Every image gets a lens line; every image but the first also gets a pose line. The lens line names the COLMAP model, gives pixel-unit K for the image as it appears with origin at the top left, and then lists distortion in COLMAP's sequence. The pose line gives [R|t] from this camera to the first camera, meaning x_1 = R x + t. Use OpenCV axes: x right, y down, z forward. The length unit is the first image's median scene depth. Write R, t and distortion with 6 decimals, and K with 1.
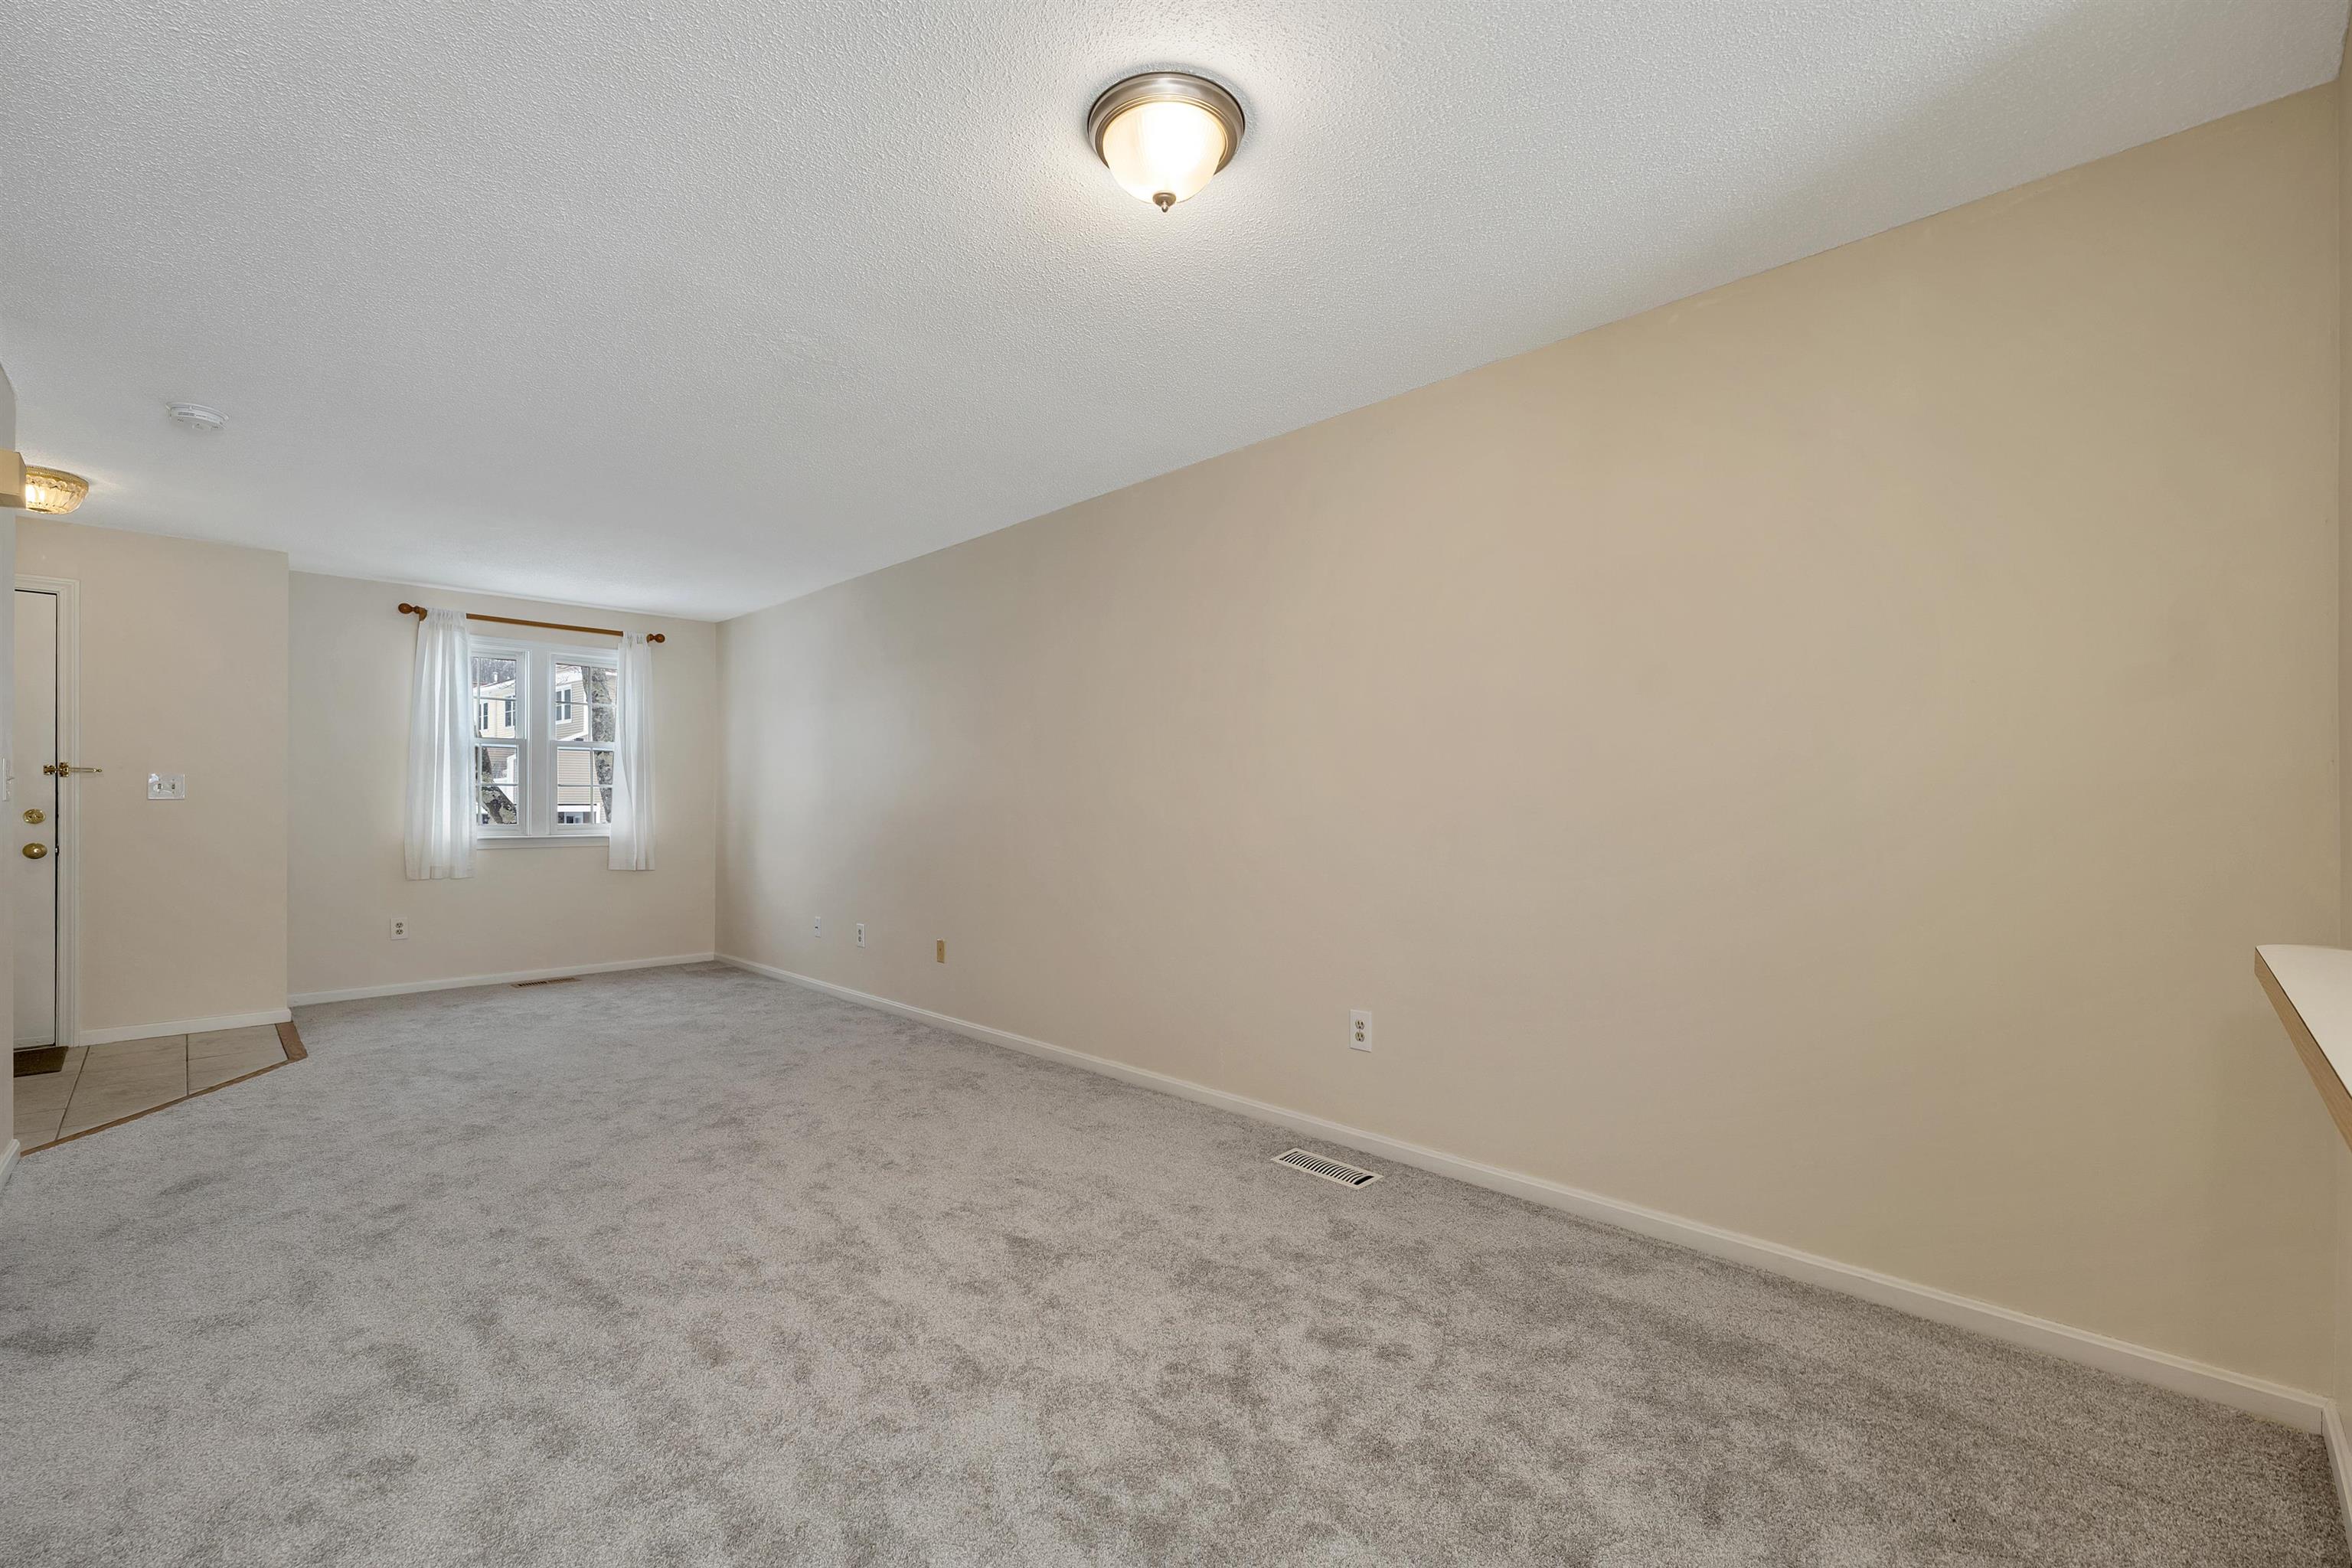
lens RADIAL K [[989.1, 0, 1173.5], [0, 989.1, 810.4], [0, 0, 1]] dist [0.000801, 0.000200]
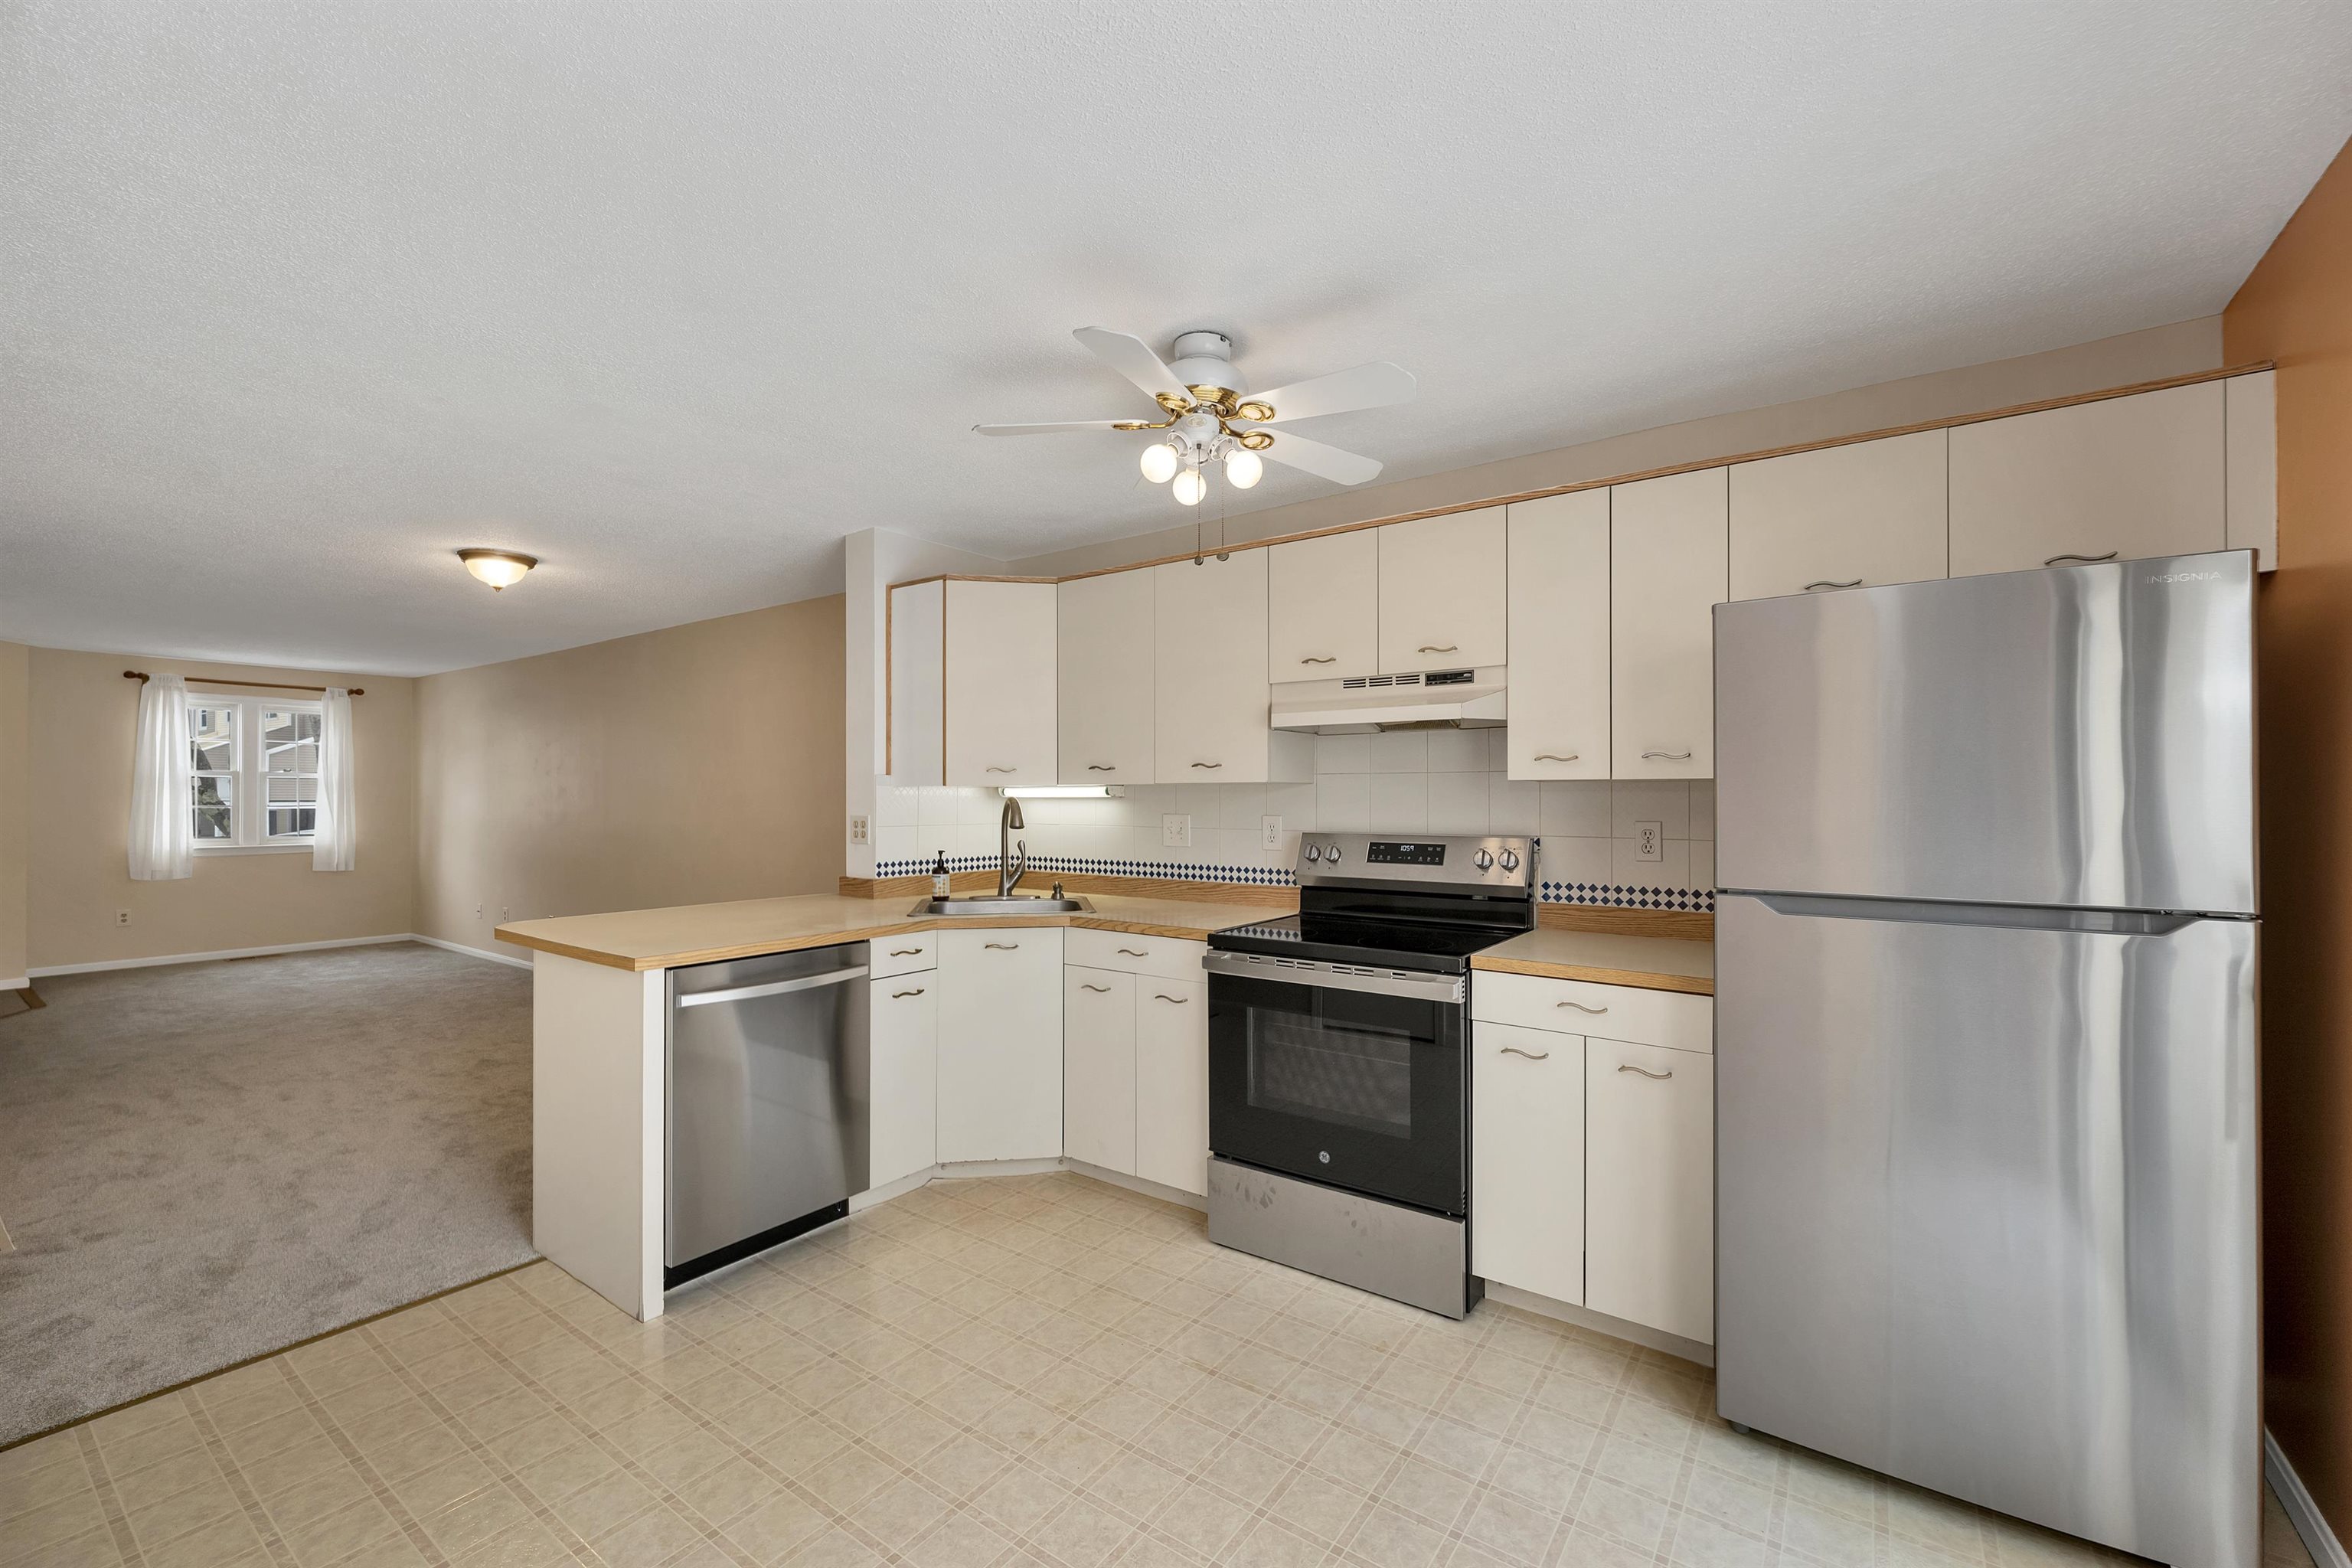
lens RADIAL K [[965.0, 0, 1176.3], [0, 965.0, 795.6], [0, 0, 1]] dist [-0.000610, -0.000248]
pose [[0.987265, -0.003347, 0.159051, 0.401615], [0.004207, 0.999978, -0.005074, -0.032103], [-0.159031, 0.005679, 0.987257, -0.495991]]
